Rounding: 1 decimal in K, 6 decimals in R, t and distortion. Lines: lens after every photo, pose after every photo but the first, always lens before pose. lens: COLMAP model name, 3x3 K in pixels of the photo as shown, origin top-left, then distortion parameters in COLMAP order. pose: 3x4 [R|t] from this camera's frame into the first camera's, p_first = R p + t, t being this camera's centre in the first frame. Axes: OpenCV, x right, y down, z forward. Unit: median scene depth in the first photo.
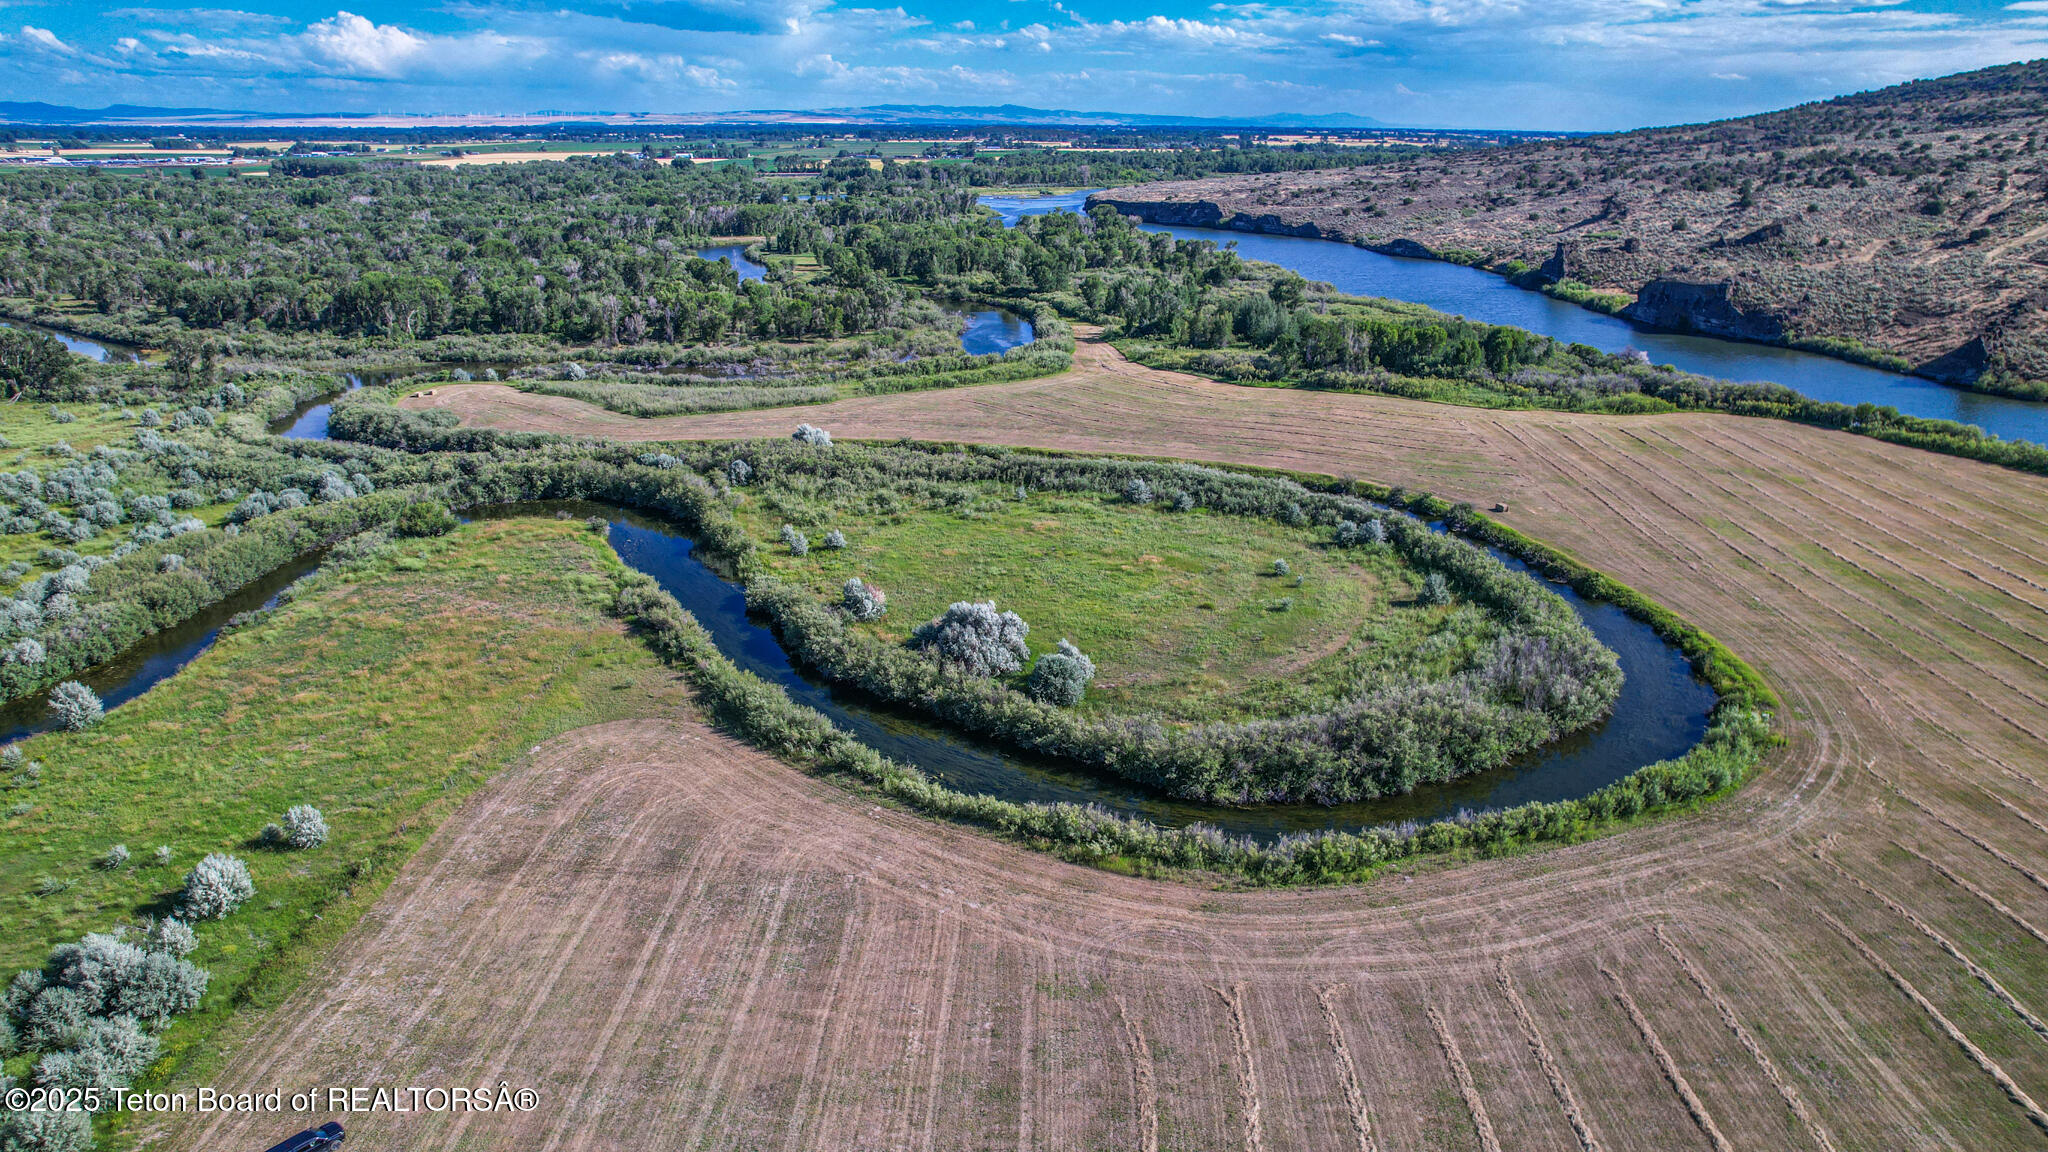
lens RADIAL K [[1310.8, 0, 1024.0], [0, 1310.8, 576.0], [0, 0, 1]] dist [-0.079392, 0.073481]
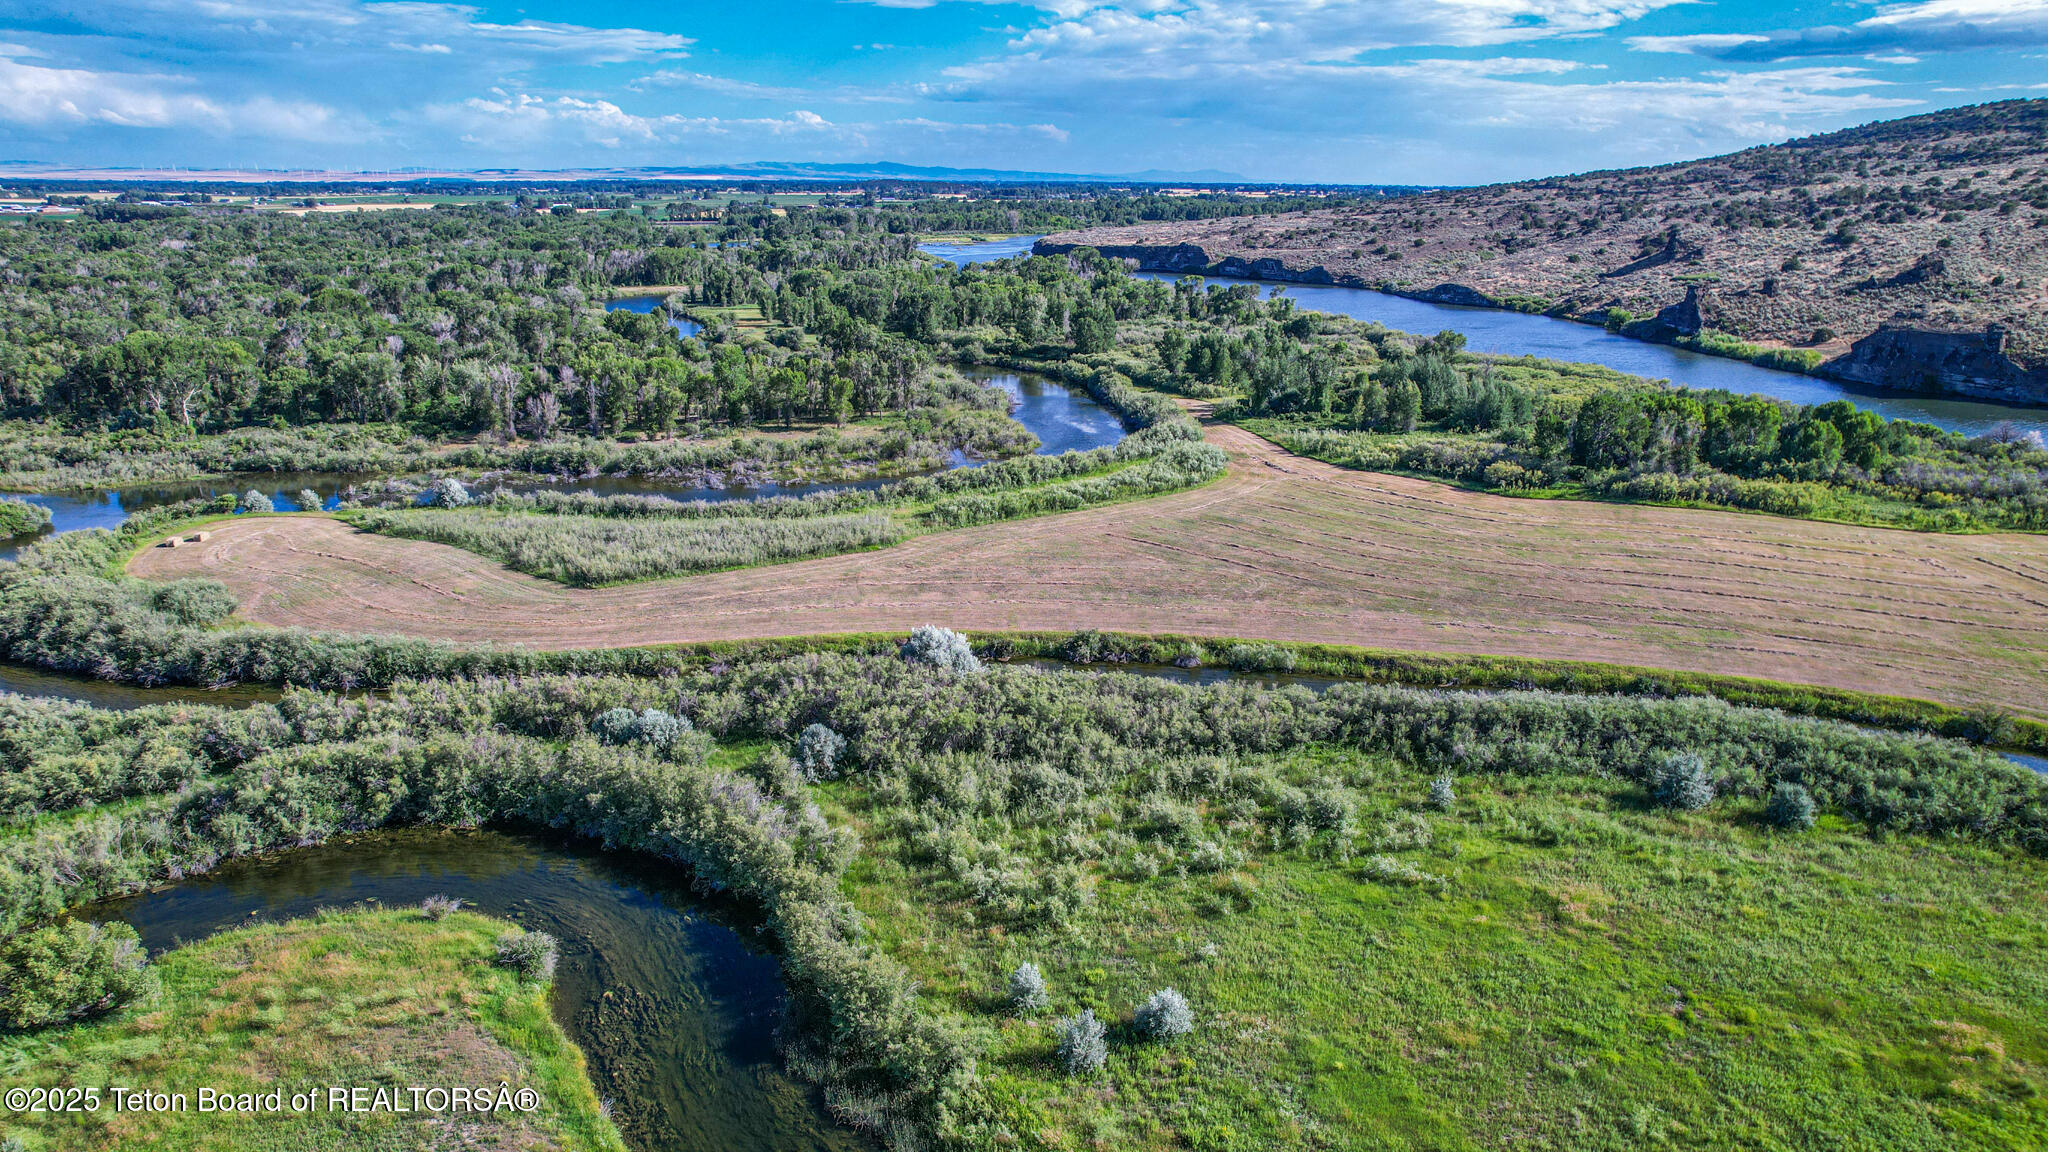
lens RADIAL K [[1306.1, 0, 1022.1], [0, 1306.1, 583.4], [0, 0, 1]] dist [-0.090599, 0.092094]
pose [[0.995845, -0.025240, 0.087500, -0.077706], [0.028156, 0.999083, -0.032245, -0.051490], [-0.086606, 0.034575, 0.995642, 0.220154]]
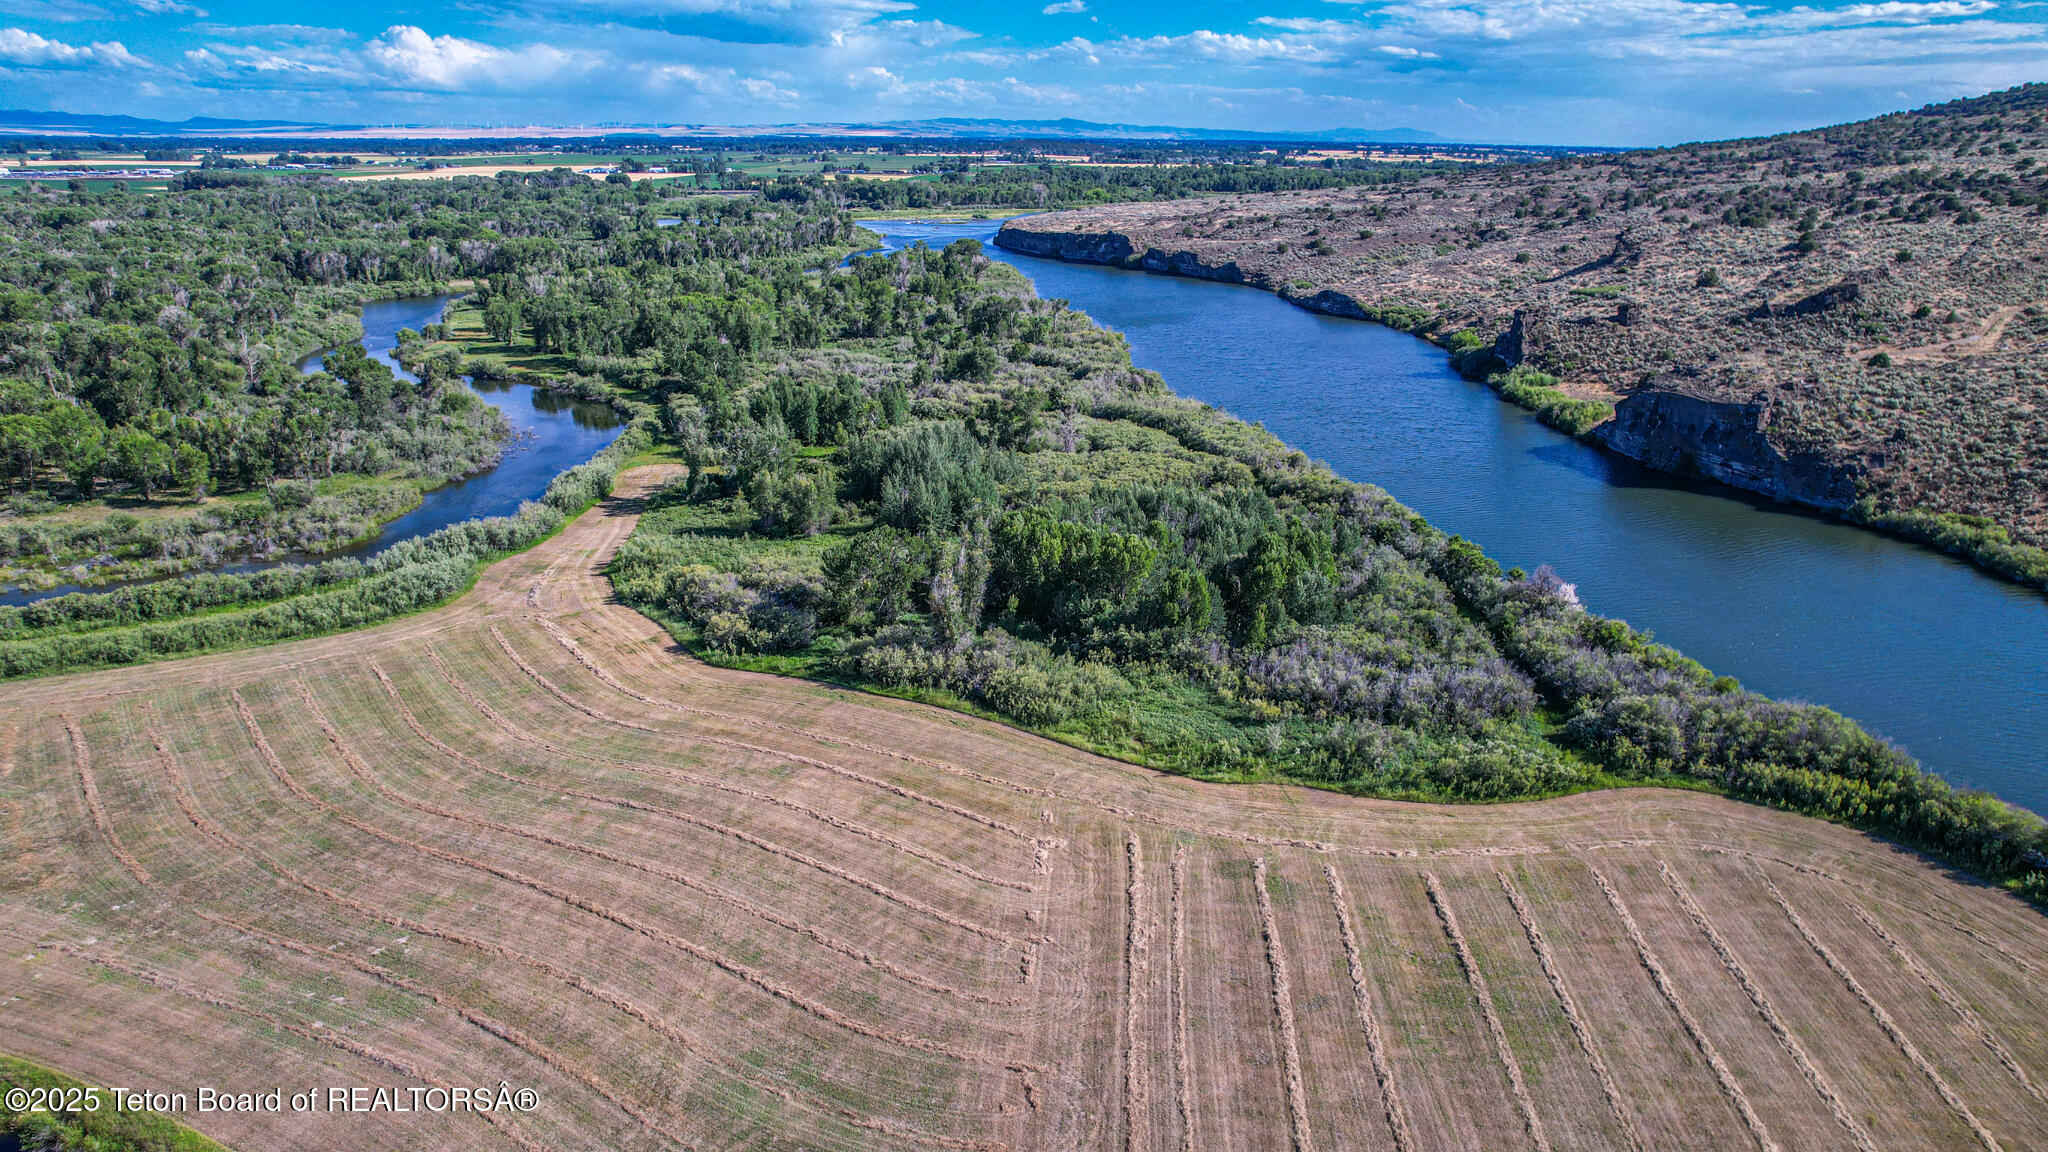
lens RADIAL K [[1310.8, 0, 1024.0], [0, 1310.8, 576.0], [0, 0, 1]] dist [-0.079392, 0.073481]
pose [[0.999024, 0.016406, -0.040999, 0.176480], [-0.016795, 0.999817, -0.009161, -0.102680], [0.040841, 0.009841, 0.999117, 0.299128]]
